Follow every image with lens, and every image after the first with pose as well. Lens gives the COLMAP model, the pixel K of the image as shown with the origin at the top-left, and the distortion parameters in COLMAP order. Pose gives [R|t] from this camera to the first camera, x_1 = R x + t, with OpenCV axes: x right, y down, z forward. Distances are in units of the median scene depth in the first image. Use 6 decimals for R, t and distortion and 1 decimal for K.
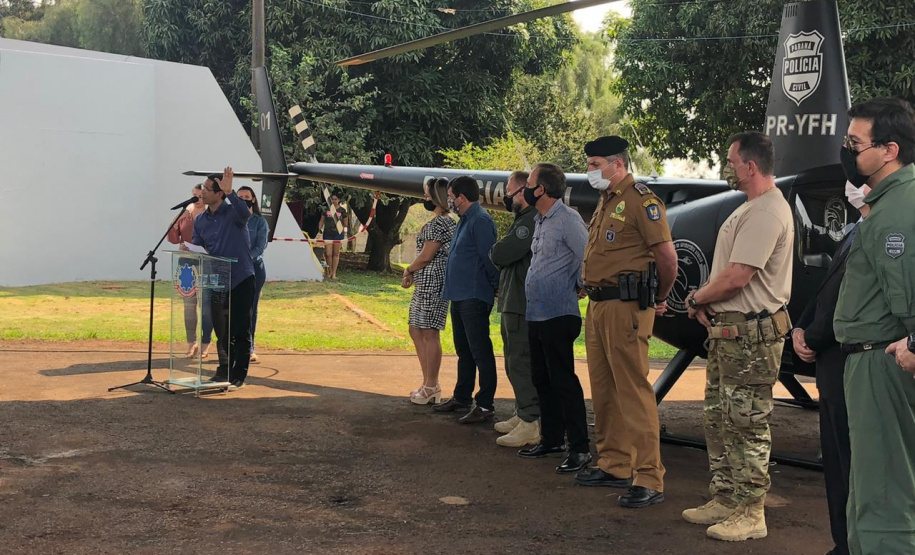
lens RADIAL K [[1161.6, 0, 481.9], [0, 1161.6, 259.7], [0, 0, 1]] dist [0.174047, -0.588500]
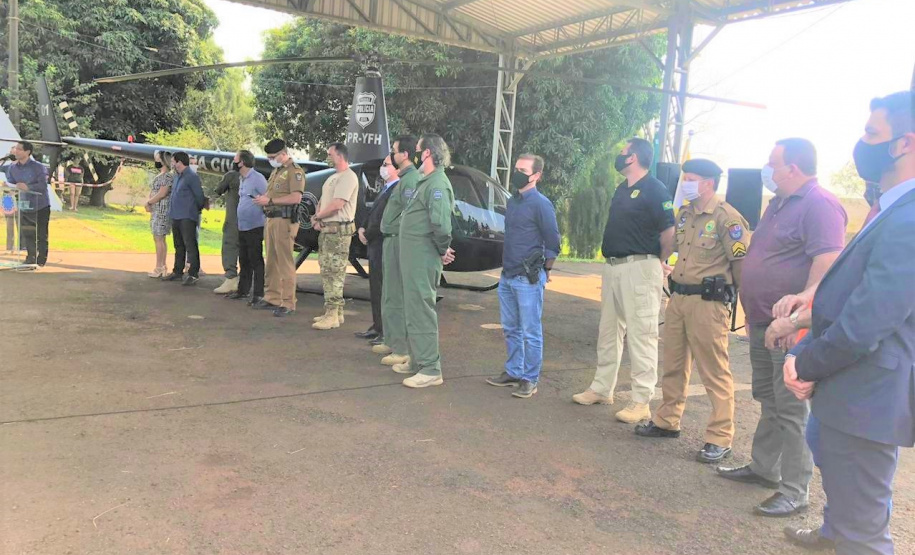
lens RADIAL K [[1161.6, 0, 481.9], [0, 1161.6, 259.7], [0, 0, 1]] dist [0.174047, -0.588500]
pose [[0.911005, 0.019251, 0.411945, -0.289730], [-0.028402, 0.999467, 0.016103, 0.045165], [-0.411416, -0.026370, 0.911066, -0.727691]]
